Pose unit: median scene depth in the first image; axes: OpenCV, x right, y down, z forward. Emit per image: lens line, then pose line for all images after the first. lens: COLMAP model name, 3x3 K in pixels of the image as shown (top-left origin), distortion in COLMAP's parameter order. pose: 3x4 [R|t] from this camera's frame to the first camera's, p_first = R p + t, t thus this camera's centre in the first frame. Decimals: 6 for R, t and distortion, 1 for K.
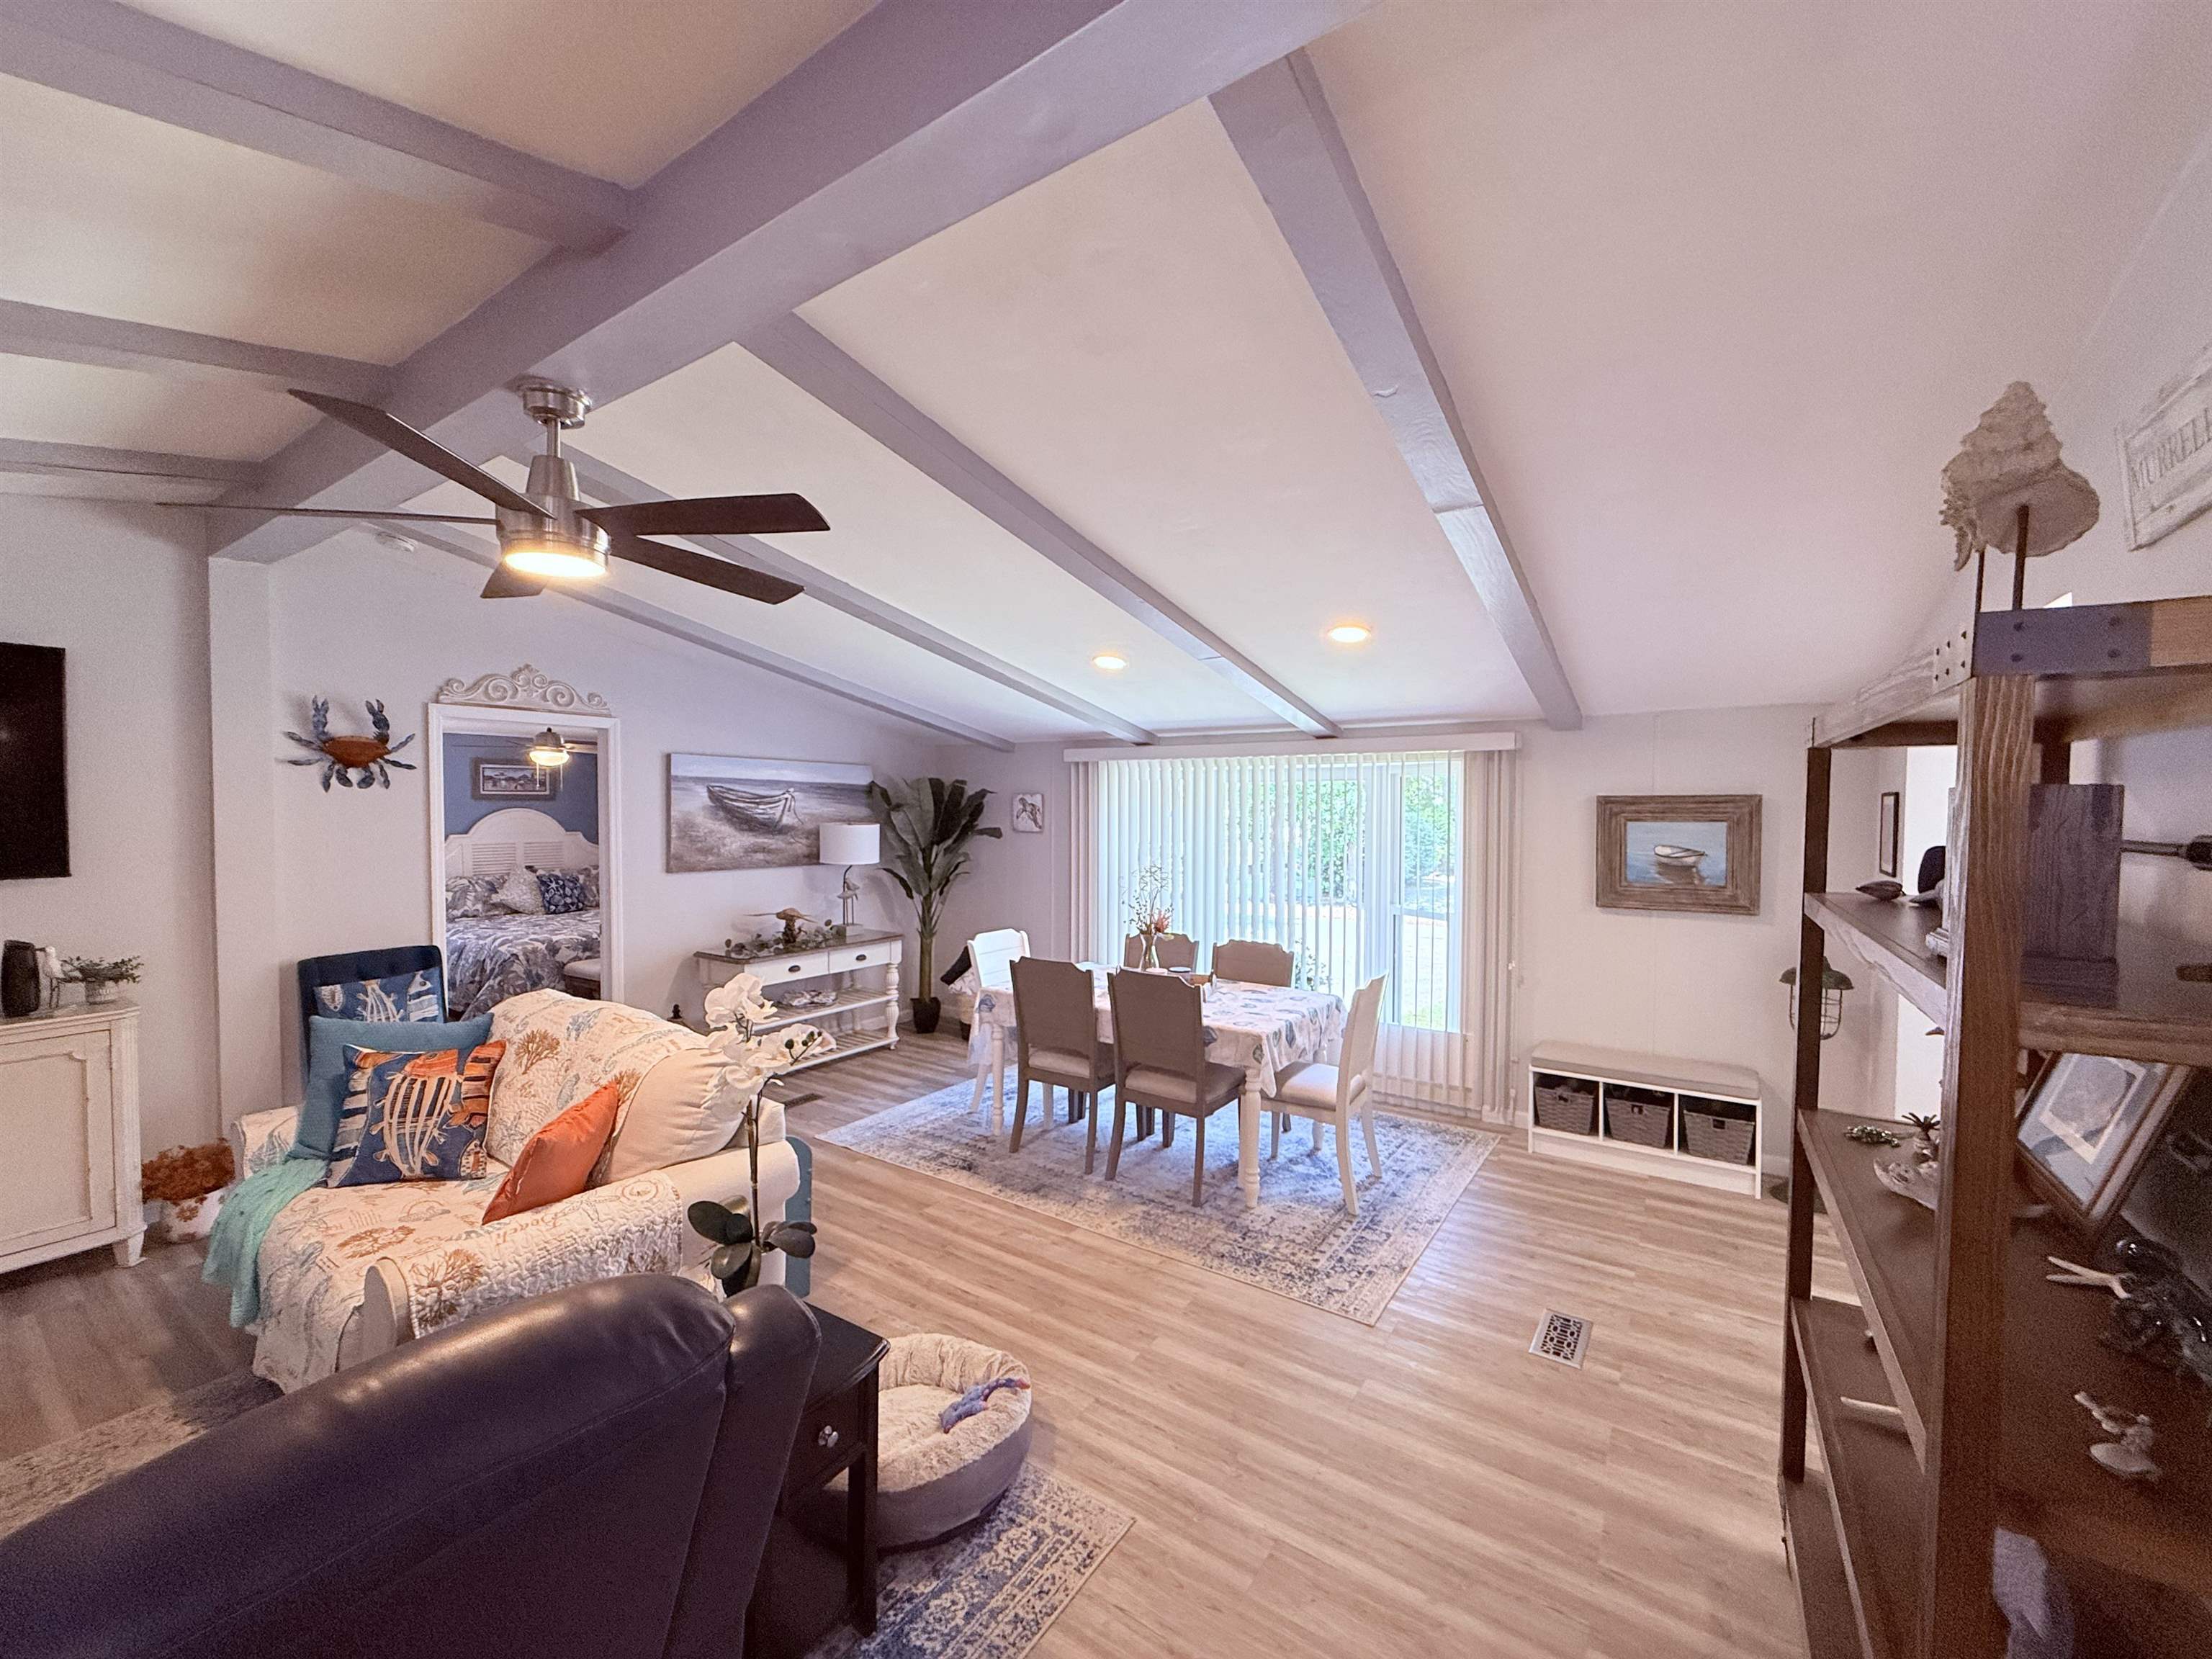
lens RADIAL K [[880.9, 0, 1102.8], [0, 880.9, 827.5], [0, 0, 1]] dist [-0.000527, -0.000052]
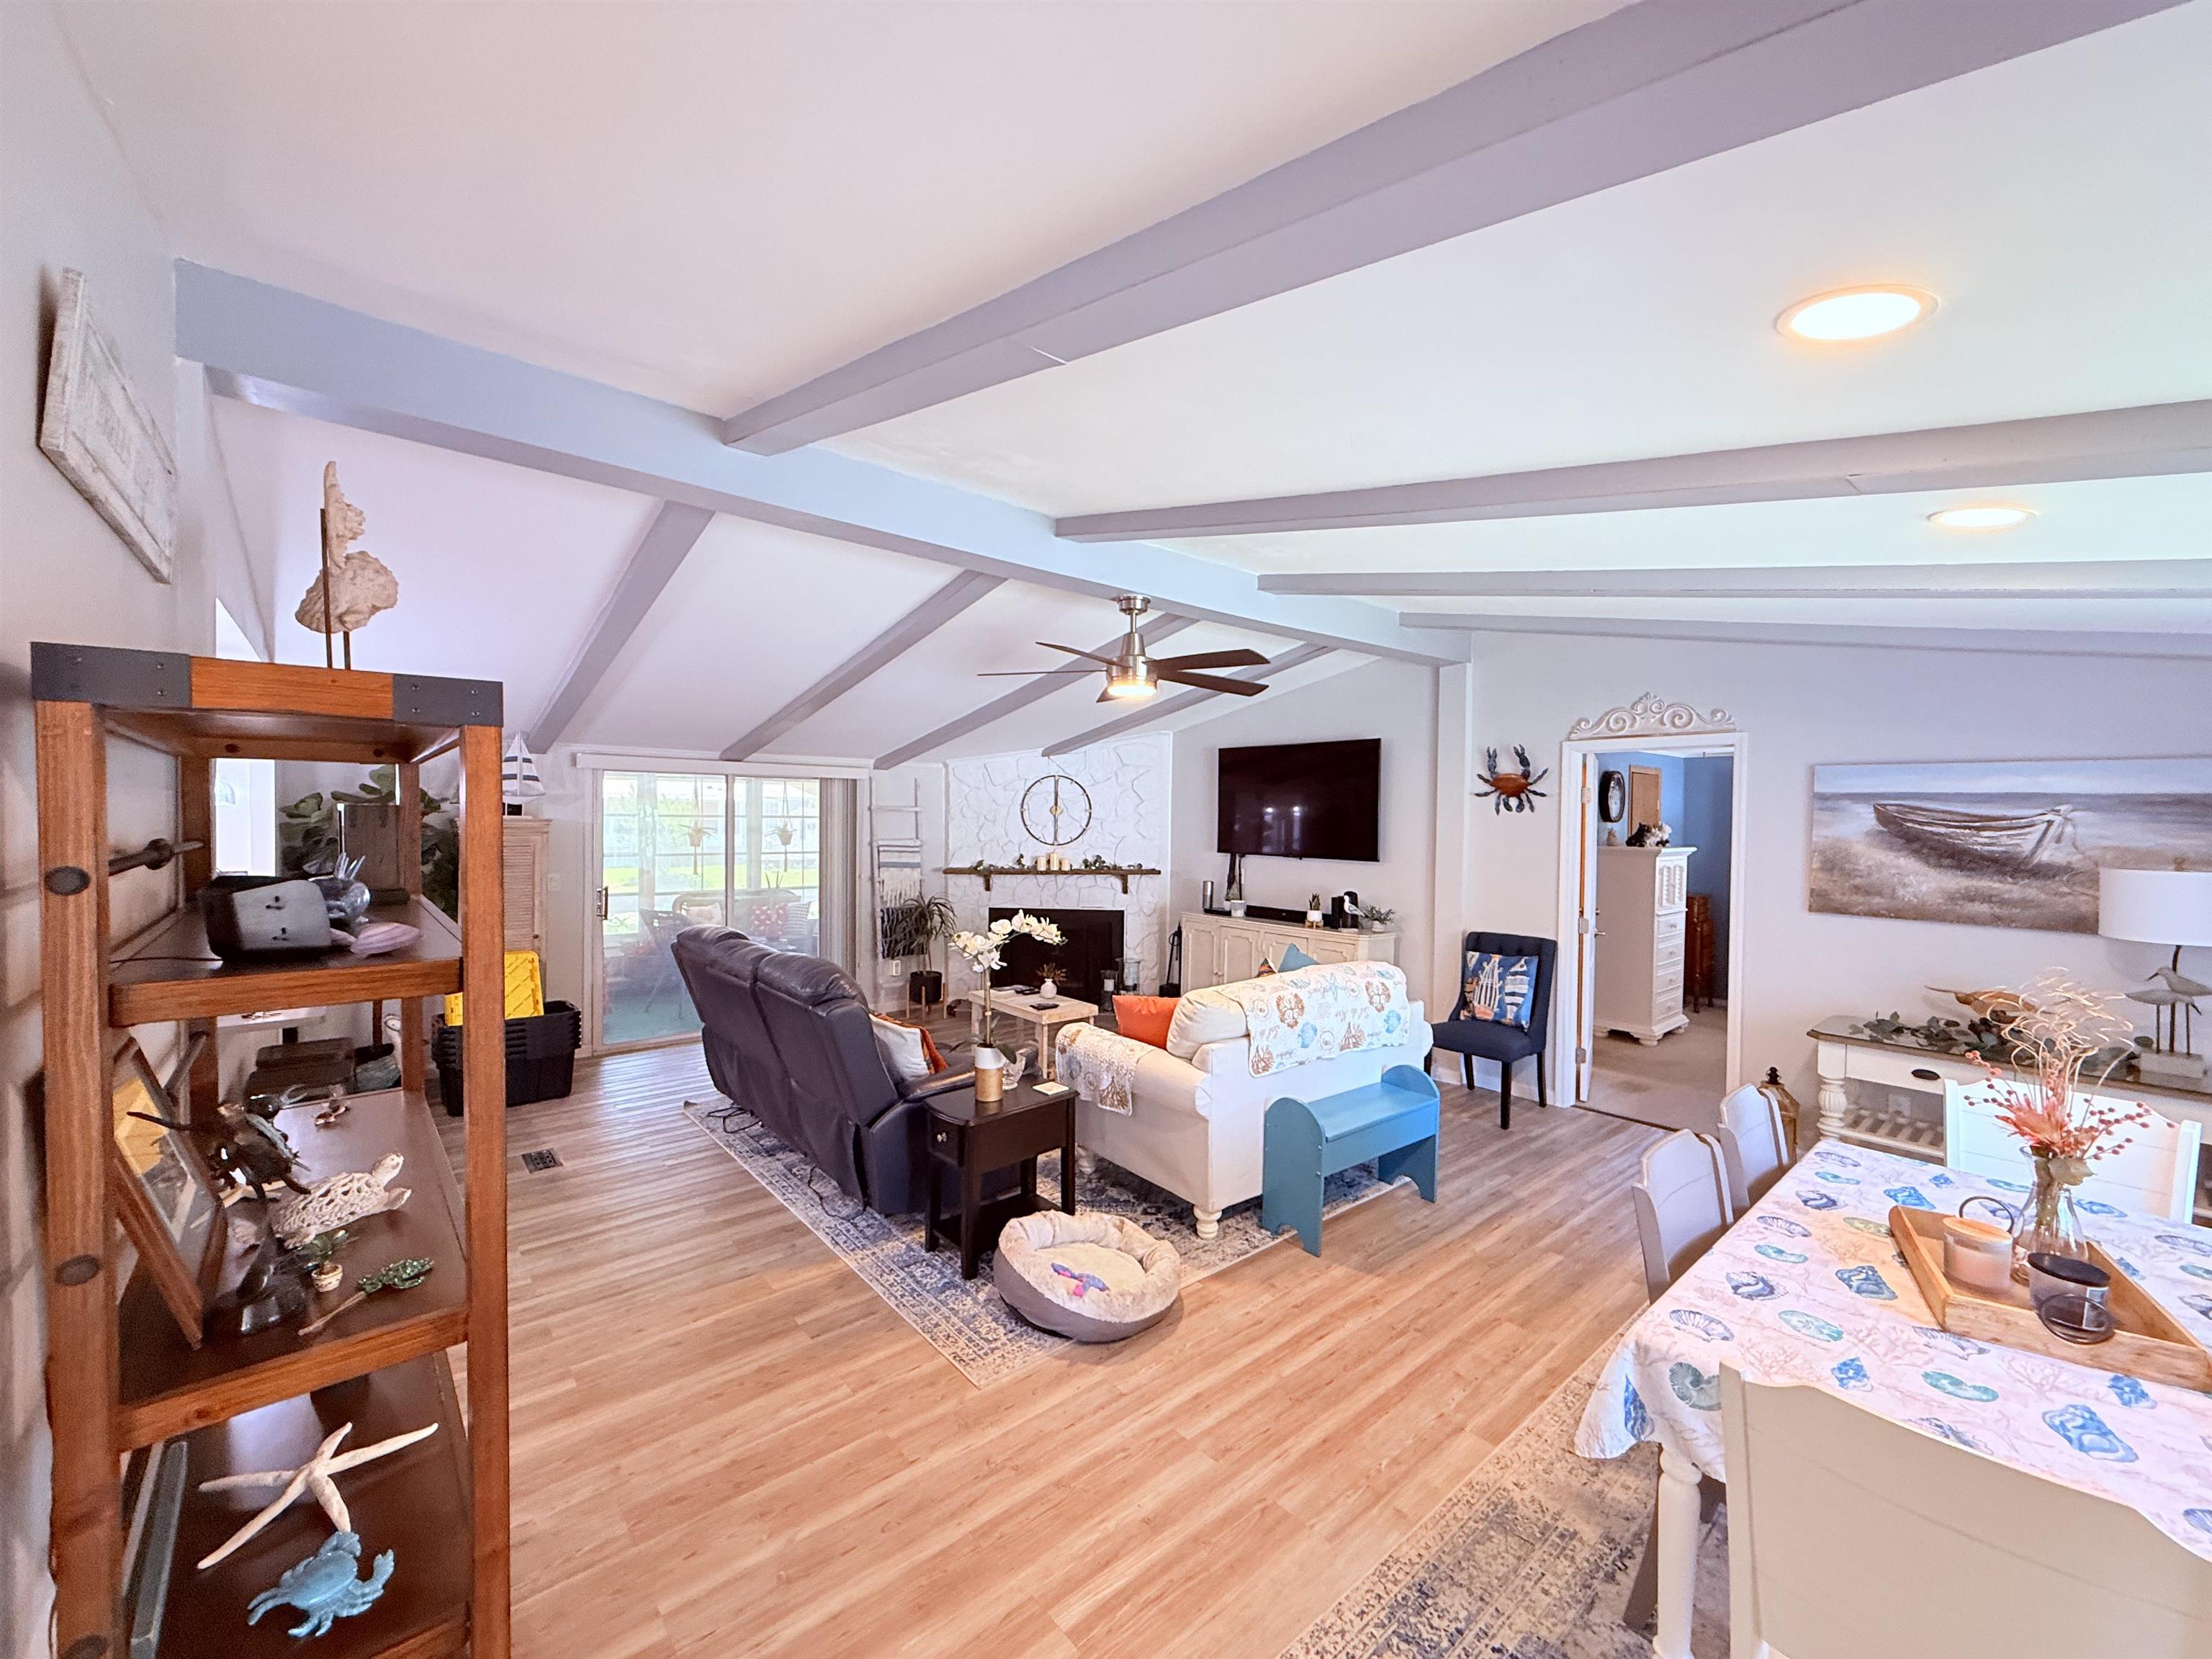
lens RADIAL K [[880.9, 0, 1103.8], [0, 880.9, 830.7], [0, 0, 1]] dist [-0.000527, -0.000052]
pose [[-0.264005, 0.010356, -0.964466, 0.500318], [-0.036528, 0.999118, 0.020727, -0.017723], [0.963829, 0.040702, -0.263394, 0.615877]]
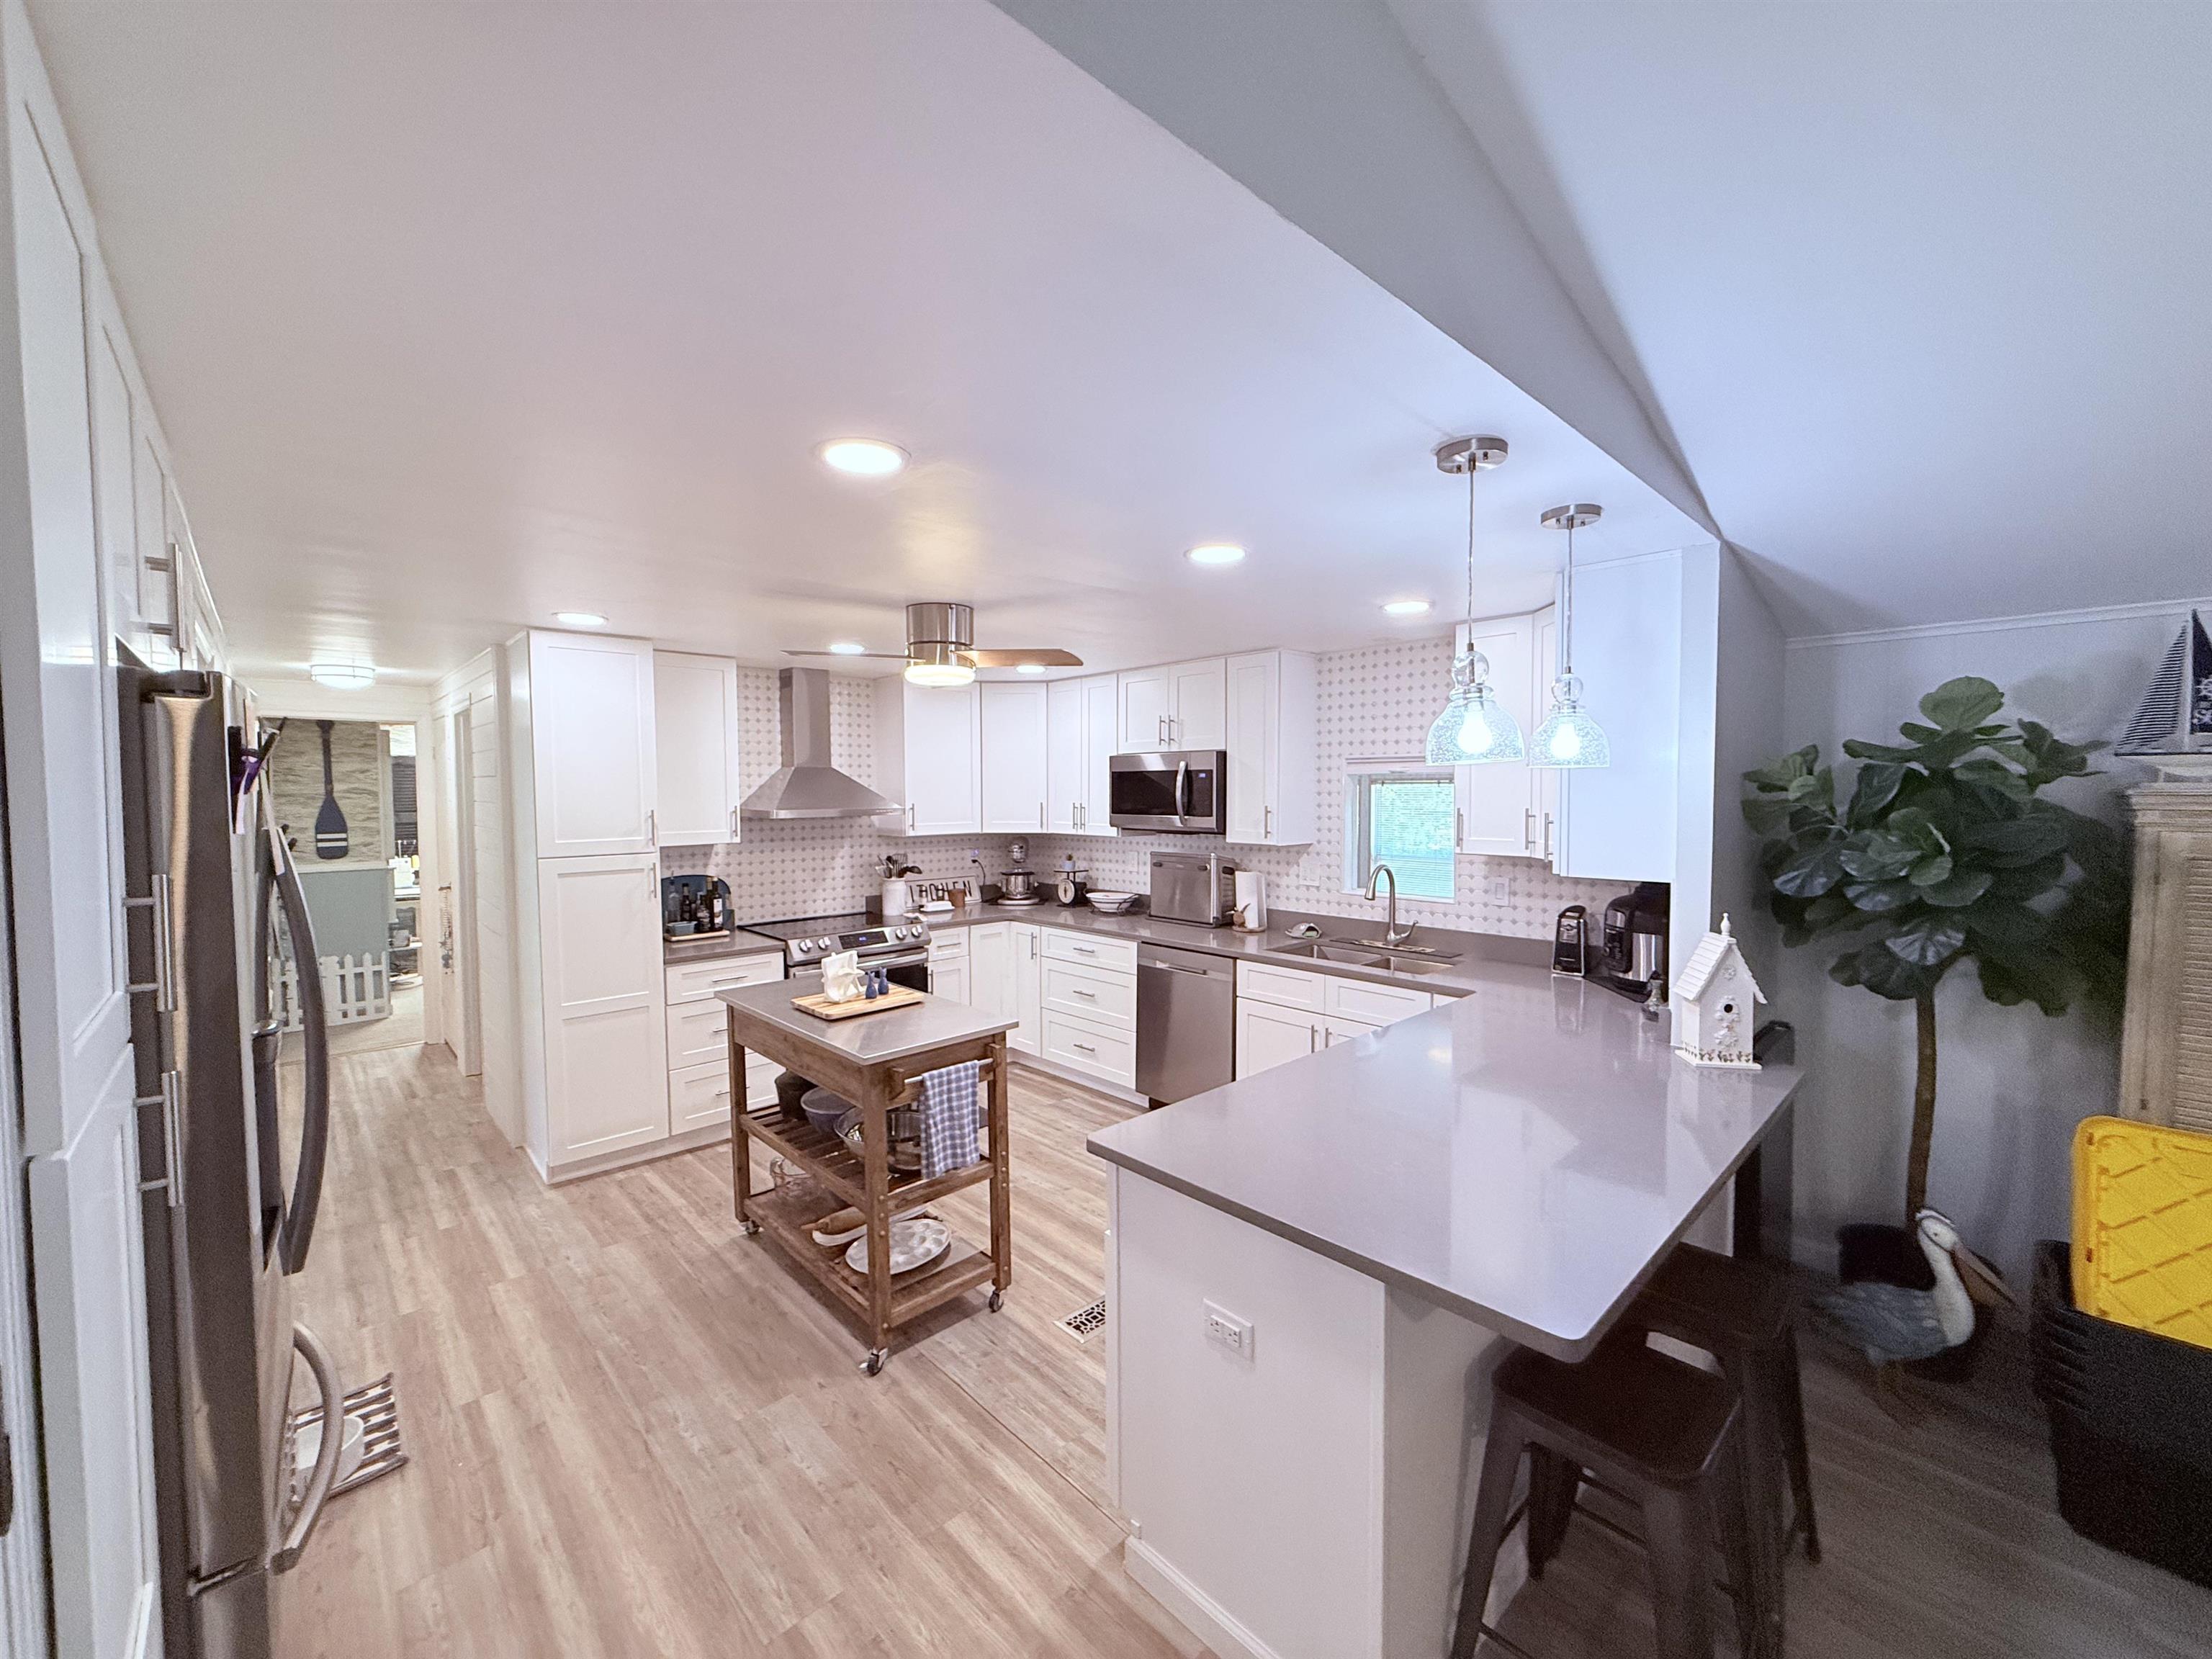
lens RADIAL K [[880.9, 0, 1104.1], [0, 880.9, 828.4], [0, 0, 1]] dist [-0.000527, -0.000052]
pose [[-0.976895, -0.008787, 0.213538, 0.092521], [0.005962, 0.997645, 0.068328, 0.003923], [-0.213636, 0.068023, -0.974542, 0.128317]]
